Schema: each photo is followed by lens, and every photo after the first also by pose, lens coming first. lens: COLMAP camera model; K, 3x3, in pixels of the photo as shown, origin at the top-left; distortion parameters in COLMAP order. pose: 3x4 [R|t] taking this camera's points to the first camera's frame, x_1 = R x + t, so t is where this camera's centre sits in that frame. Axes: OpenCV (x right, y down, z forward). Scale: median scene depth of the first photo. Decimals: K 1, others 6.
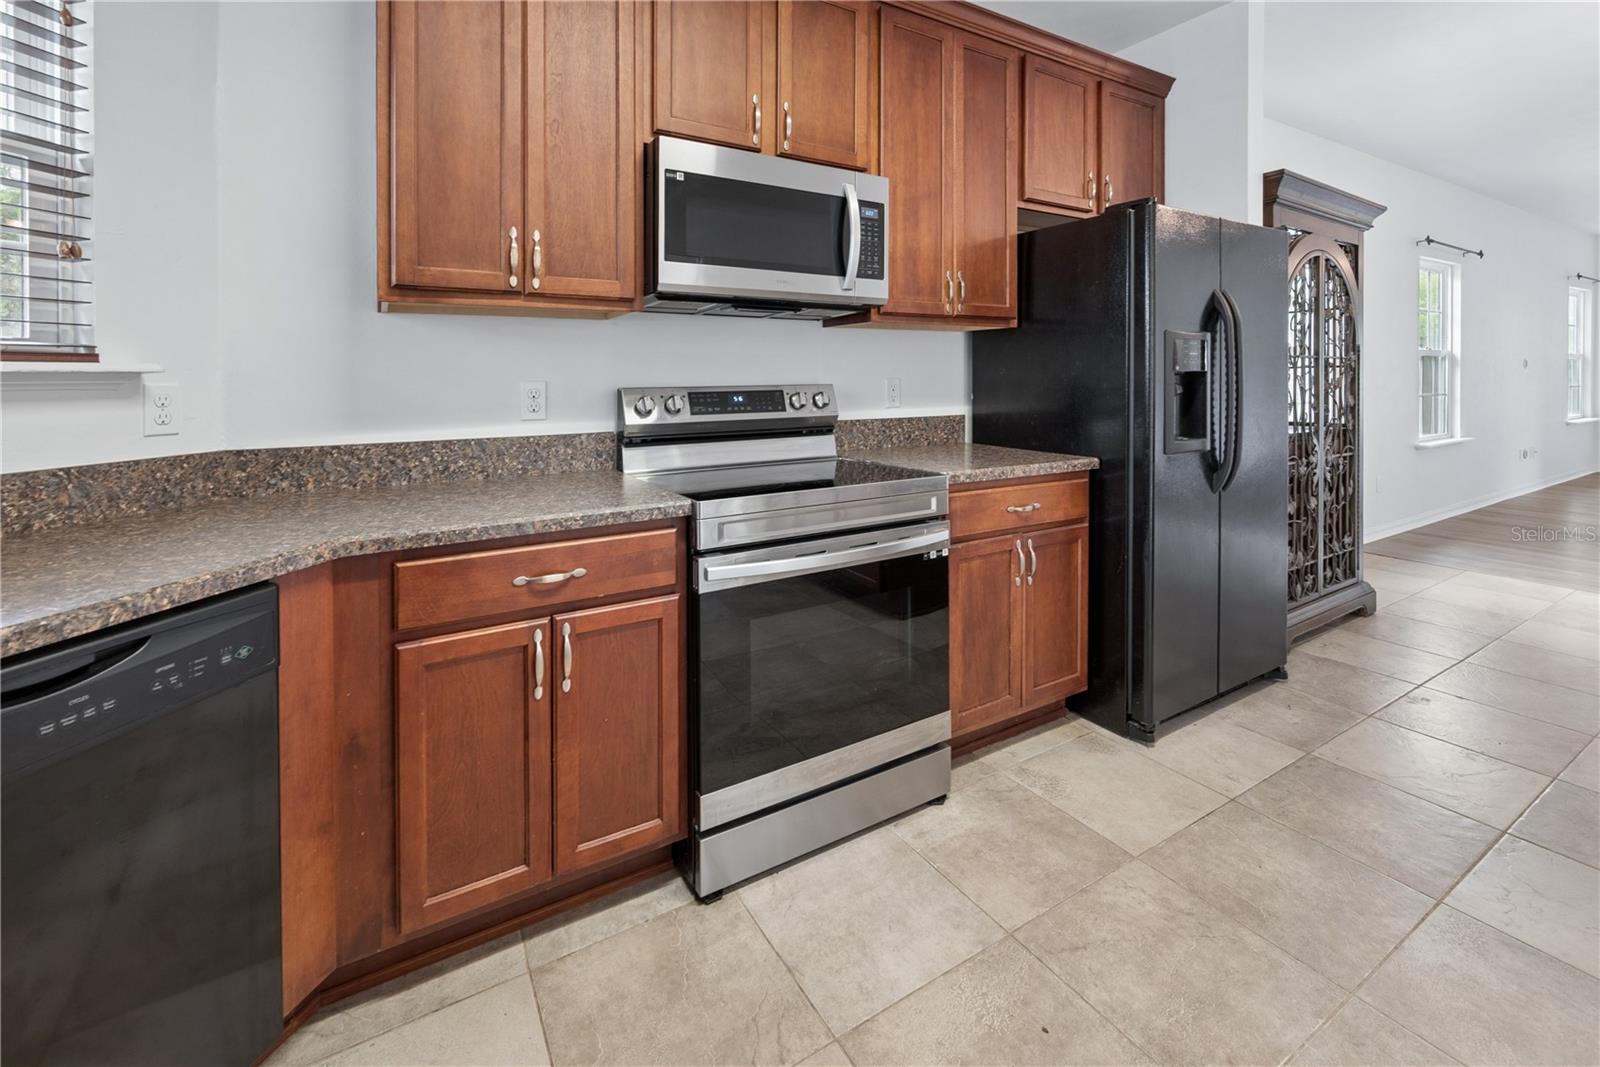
lens RADIAL K [[710.0, 0, 785.8], [0, 710.0, 380.4], [0, 0, 1]] dist [0.000282, -0.000165]
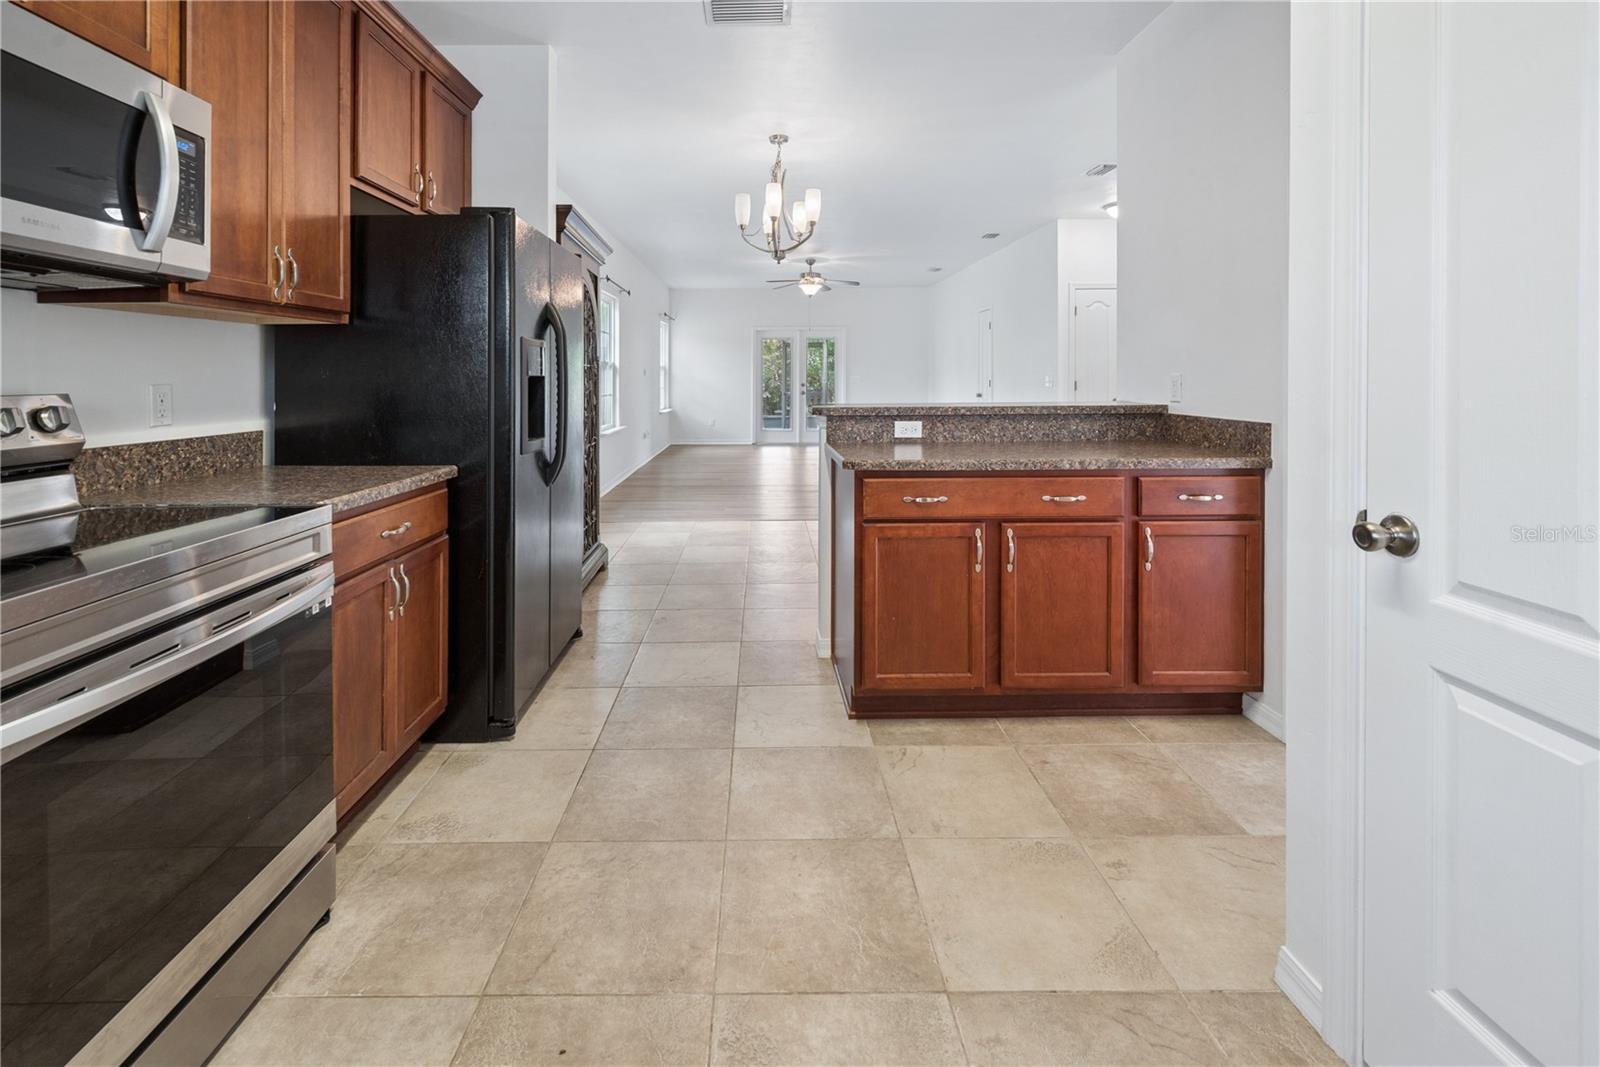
lens RADIAL K [[710.0, 0, 785.8], [0, 710.0, 380.4], [0, 0, 1]] dist [0.000282, -0.000165]
pose [[0.492784, -0.000669, 0.870152, -0.192623], [0.007516, 0.999966, -0.003487, 0.000617], [-0.870119, 0.008259, 0.492772, 0.143909]]
